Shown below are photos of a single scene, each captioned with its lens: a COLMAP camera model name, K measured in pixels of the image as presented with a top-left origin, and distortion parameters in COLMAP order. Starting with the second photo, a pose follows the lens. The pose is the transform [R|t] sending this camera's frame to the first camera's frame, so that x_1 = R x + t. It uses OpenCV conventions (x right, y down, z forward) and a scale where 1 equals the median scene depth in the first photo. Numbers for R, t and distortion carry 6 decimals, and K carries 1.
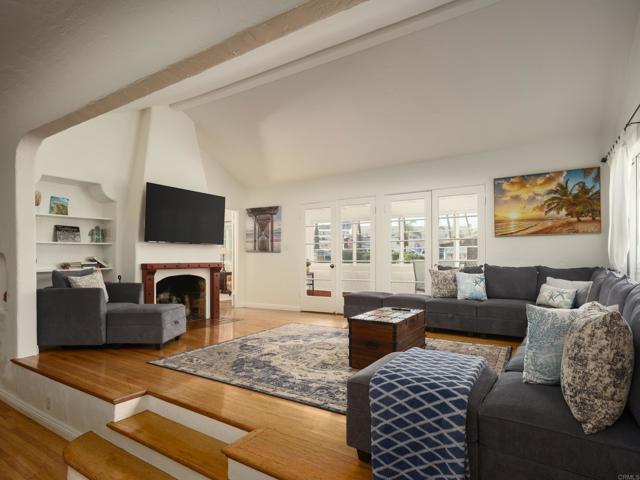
lens RADIAL K [[357.0, 0, 319.3], [0, 357.0, 256.6], [0, 0, 1]] dist [-0.004560, -0.001385]
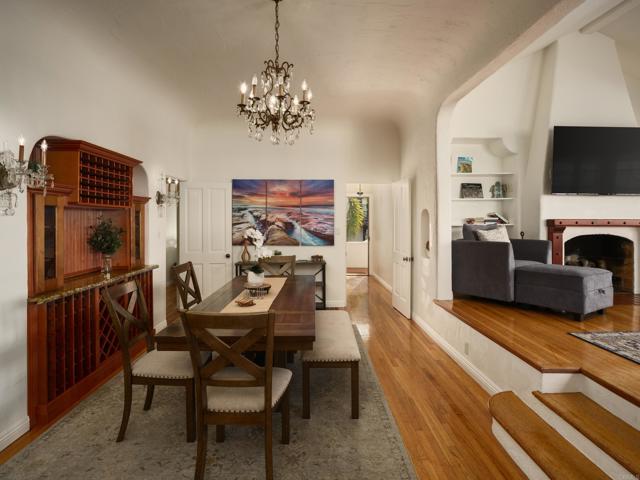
lens RADIAL K [[354.3, 0, 319.7], [0, 354.3, 222.2], [0, 0, 1]] dist [-0.000265, 0.000029]
pose [[0.567662, 0.005278, -0.823245, -0.099630], [0.000270, 0.999978, 0.006597, 0.022859], [0.823262, -0.003967, 0.567648, 0.032693]]
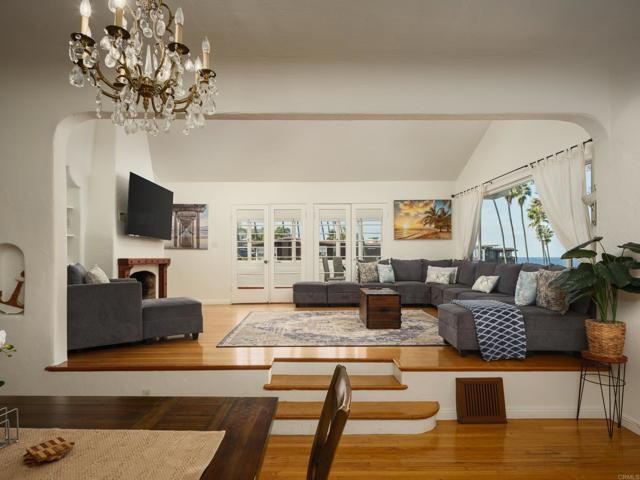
lens RADIAL K [[357.0, 0, 319.3], [0, 357.0, 256.6], [0, 0, 1]] dist [-0.004560, -0.001385]
pose [[0.836016, 0.000409, 0.548705, -0.616236], [0.000597, 0.999998, -0.001655, 0.017477], [-0.548705, 0.001711, 0.836014, -0.065492]]
